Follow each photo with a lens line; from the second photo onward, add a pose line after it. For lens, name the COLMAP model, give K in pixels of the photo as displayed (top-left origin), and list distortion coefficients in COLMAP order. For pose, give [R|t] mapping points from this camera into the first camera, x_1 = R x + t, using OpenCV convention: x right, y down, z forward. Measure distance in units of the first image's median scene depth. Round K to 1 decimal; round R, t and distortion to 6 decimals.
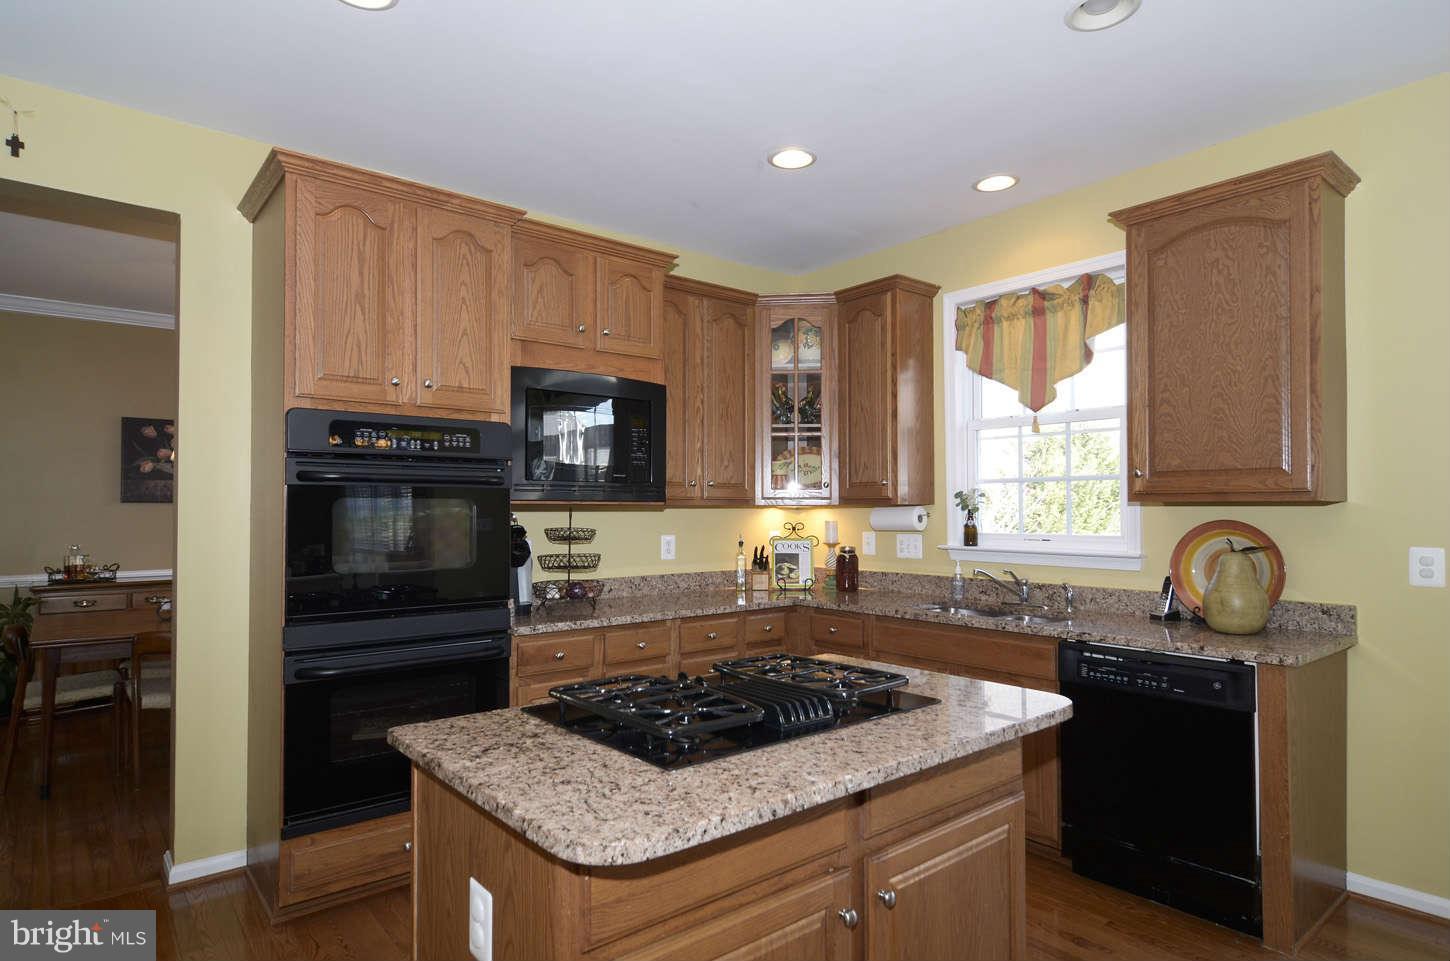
lens RADIAL K [[805.3, 0, 719.7], [0, 805.3, 497.7], [0, 0, 1]] dist [0.020556, -0.027018]
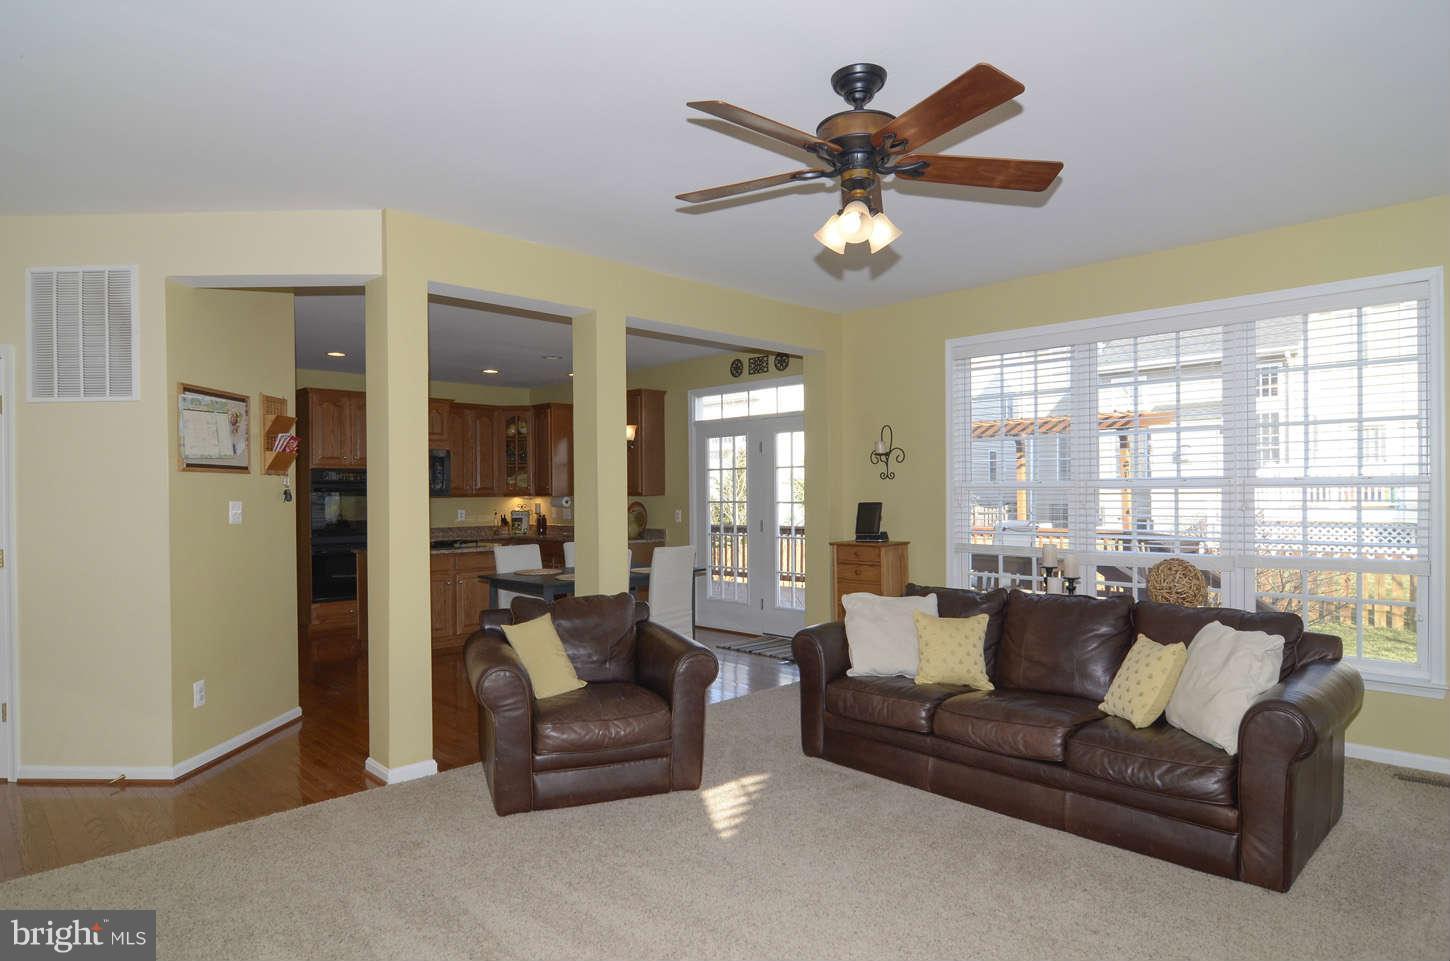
lens RADIAL K [[813.4, 0, 696.5], [0, 813.4, 485.5], [0, 0, 1]] dist [-0.003745, -0.000906]
pose [[0.998066, -0.007884, 0.061660, 0.546444], [0.007543, 0.999955, 0.005761, -0.037325], [-0.061703, -0.005285, 0.998081, -1.602656]]
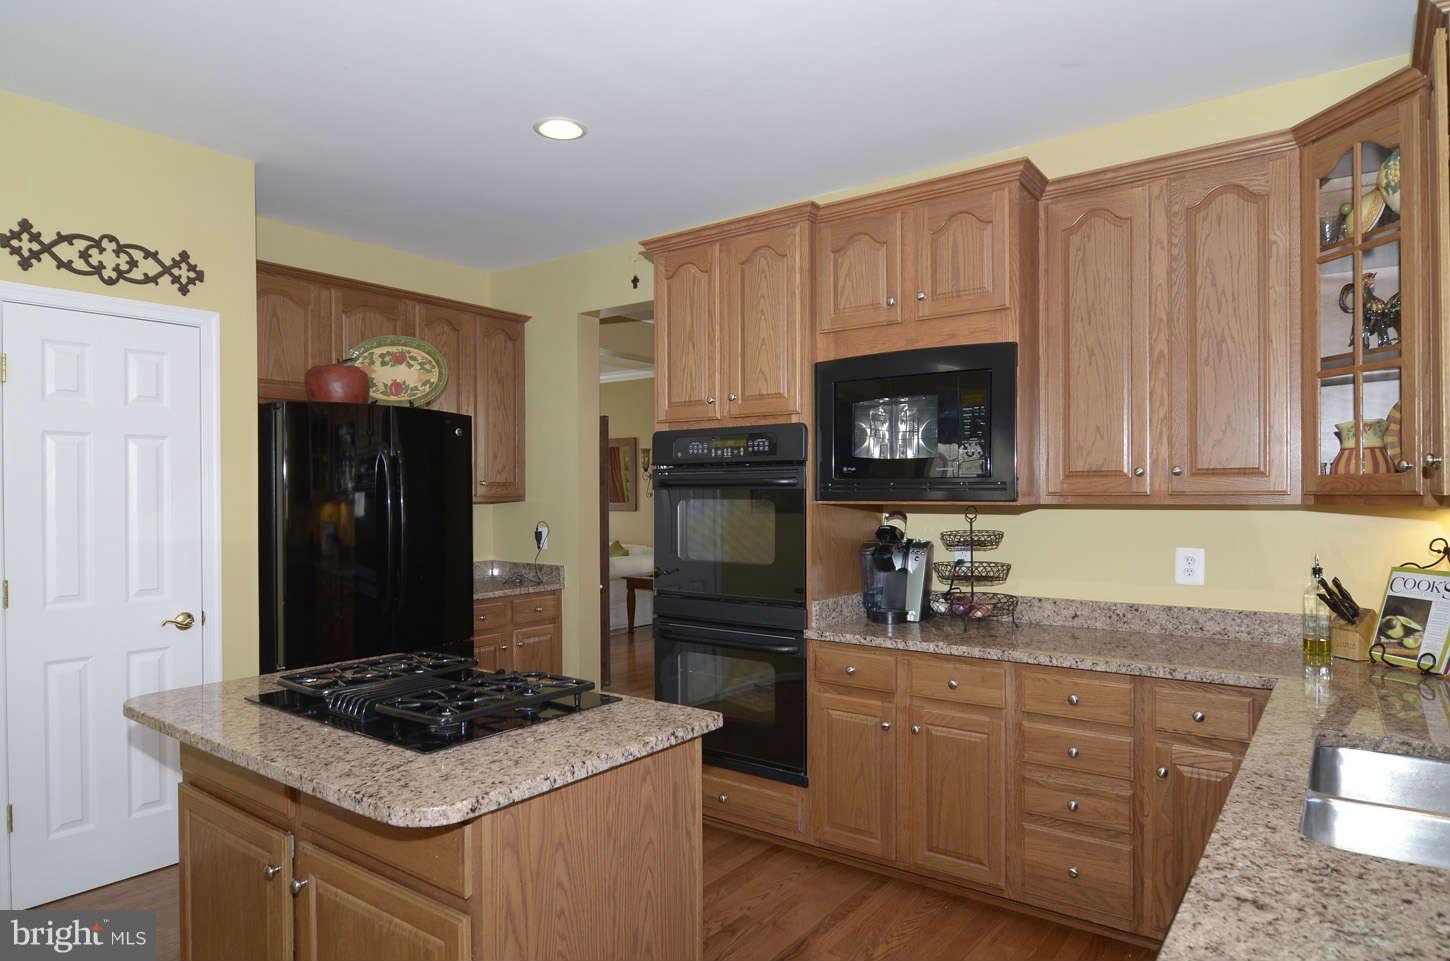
lens RADIAL K [[851.8, 0, 717.8], [0, 851.8, 498.1], [0, 0, 1]] dist [-0.005556, -0.001755]
pose [[0.229057, 0.005426, -0.973398, 0.620375], [0.021824, 0.999704, 0.010708, -0.011176], [0.973168, -0.023696, 0.228871, 0.558008]]
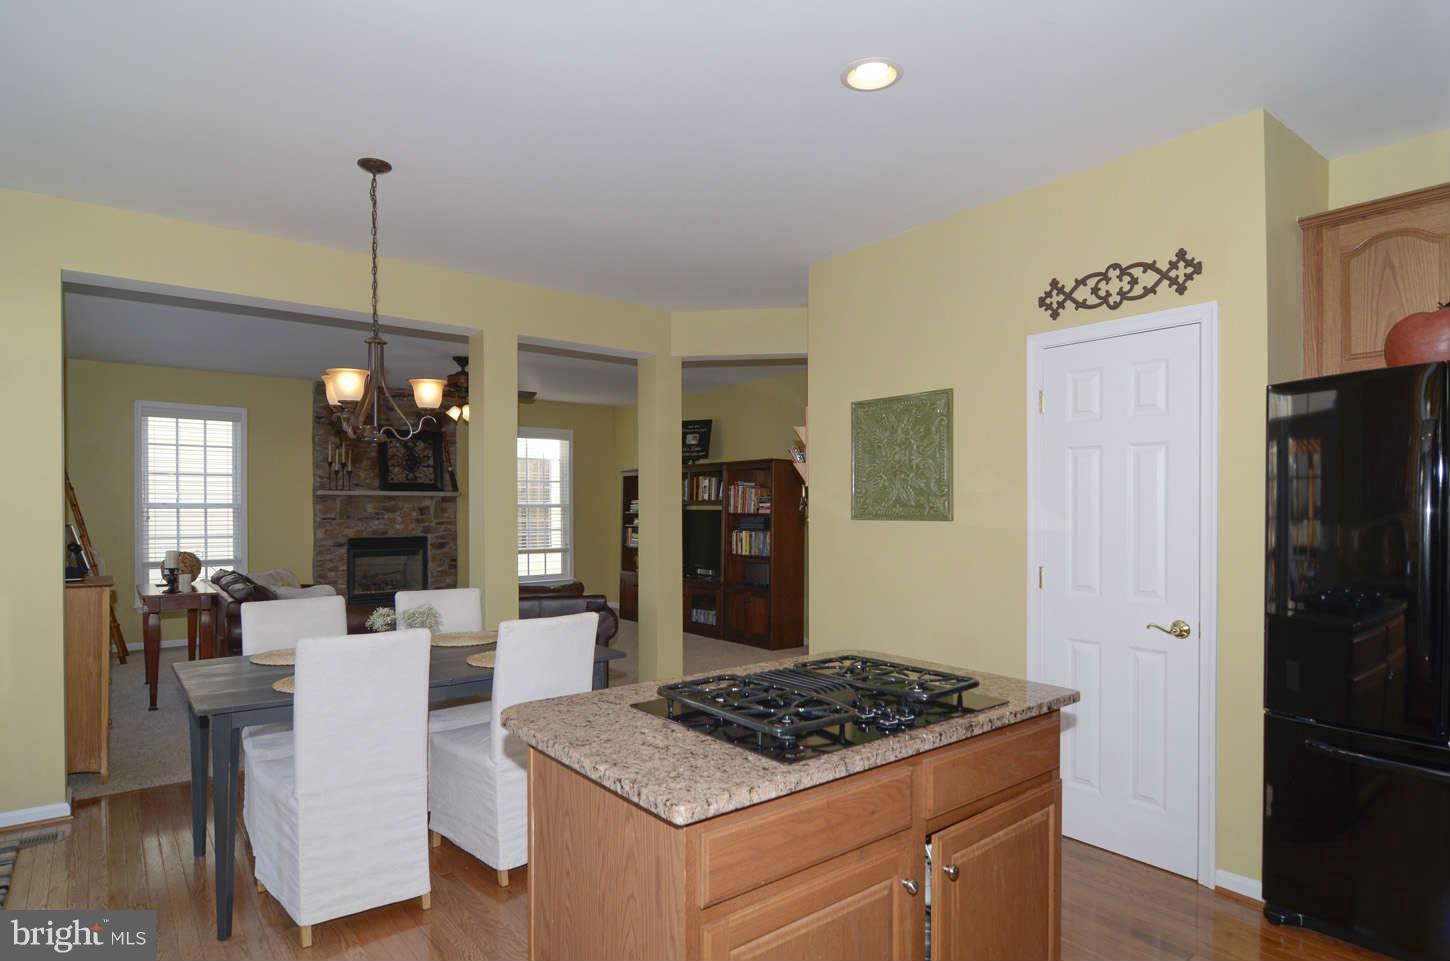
lens RADIAL K [[795.4, 0, 729.9], [0, 795.4, 509.9], [0, 0, 1]] dist [0.000825, -0.000393]
pose [[-0.999907, 0.001977, 0.013491, 0.064955], [0.001828, 0.999938, -0.011002, 0.001149], [-0.013512, -0.010976, -0.999848, 1.044469]]
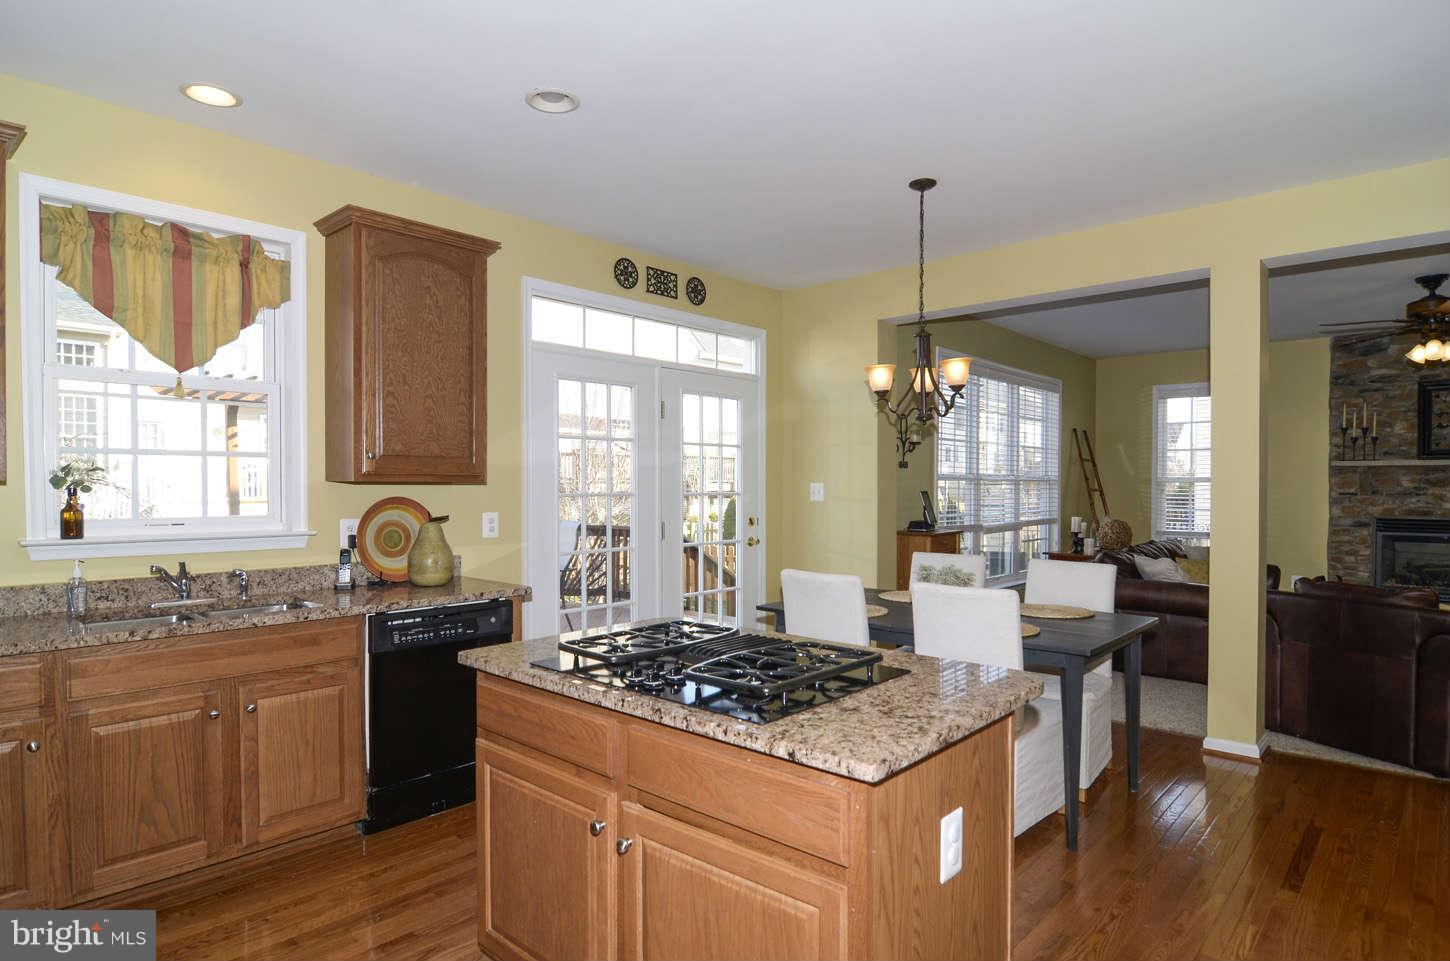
lens RADIAL K [[805.3, 0, 719.7], [0, 805.3, 497.7], [0, 0, 1]] dist [0.020556, -0.027018]
pose [[-0.132989, -0.015379, 0.990998, -0.534317], [-0.014692, 0.999800, 0.013544, 0.004579], [-0.991009, -0.012759, -0.133188, 0.569278]]
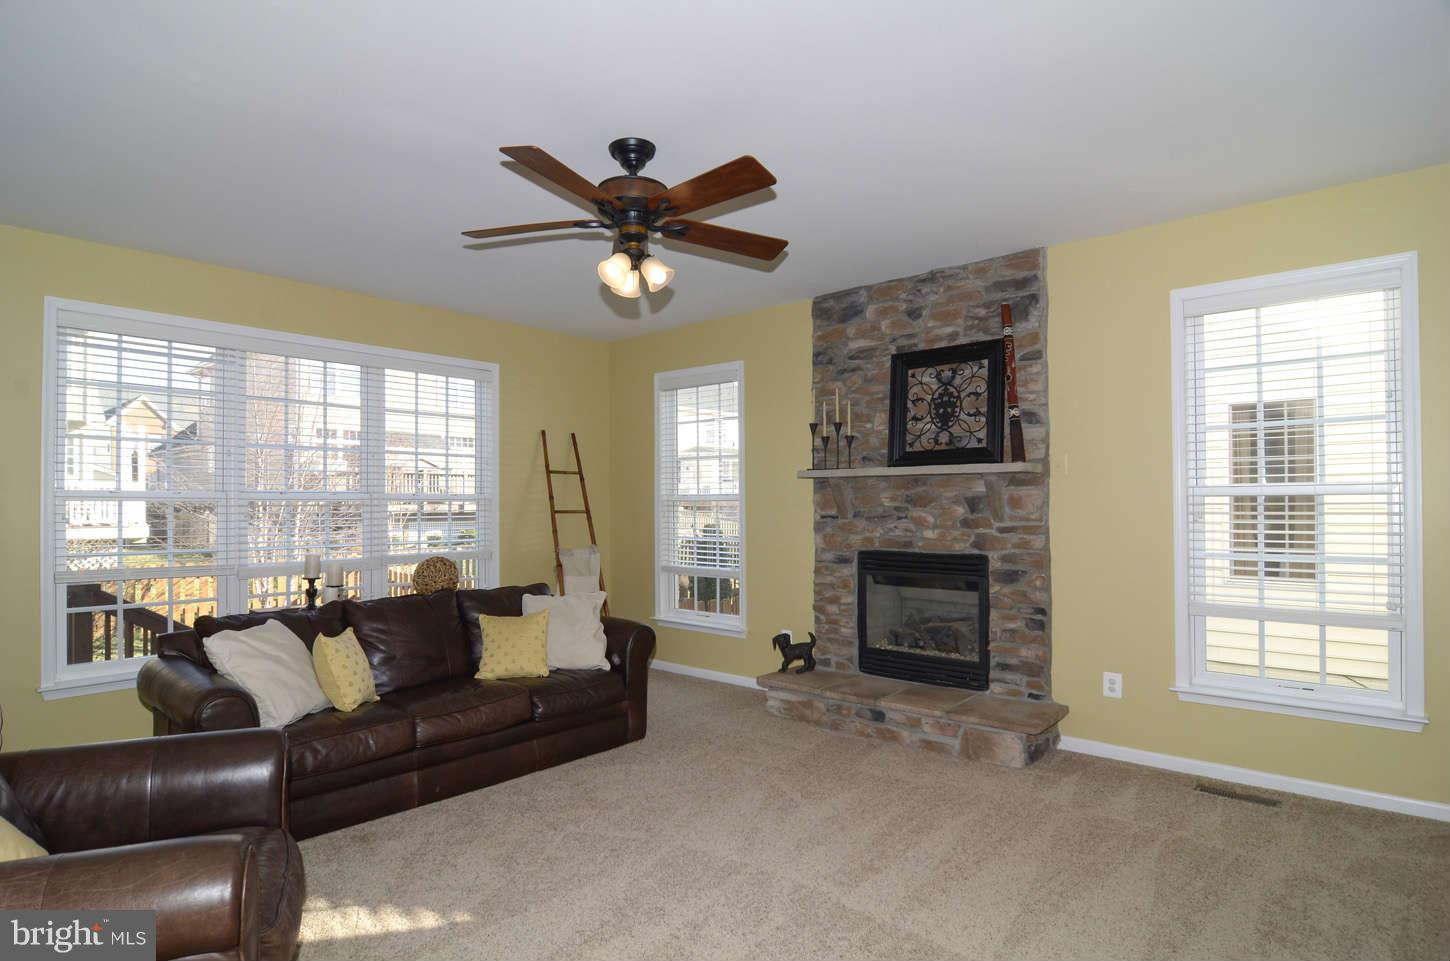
lens RADIAL K [[805.3, 0, 719.7], [0, 805.3, 497.7], [0, 0, 1]] dist [0.020556, -0.027018]
pose [[-0.145434, 0.009691, 0.989320, -0.126875], [-0.010199, 0.999884, -0.011294, -0.016551], [-0.989315, -0.011732, -0.145318, -0.864168]]
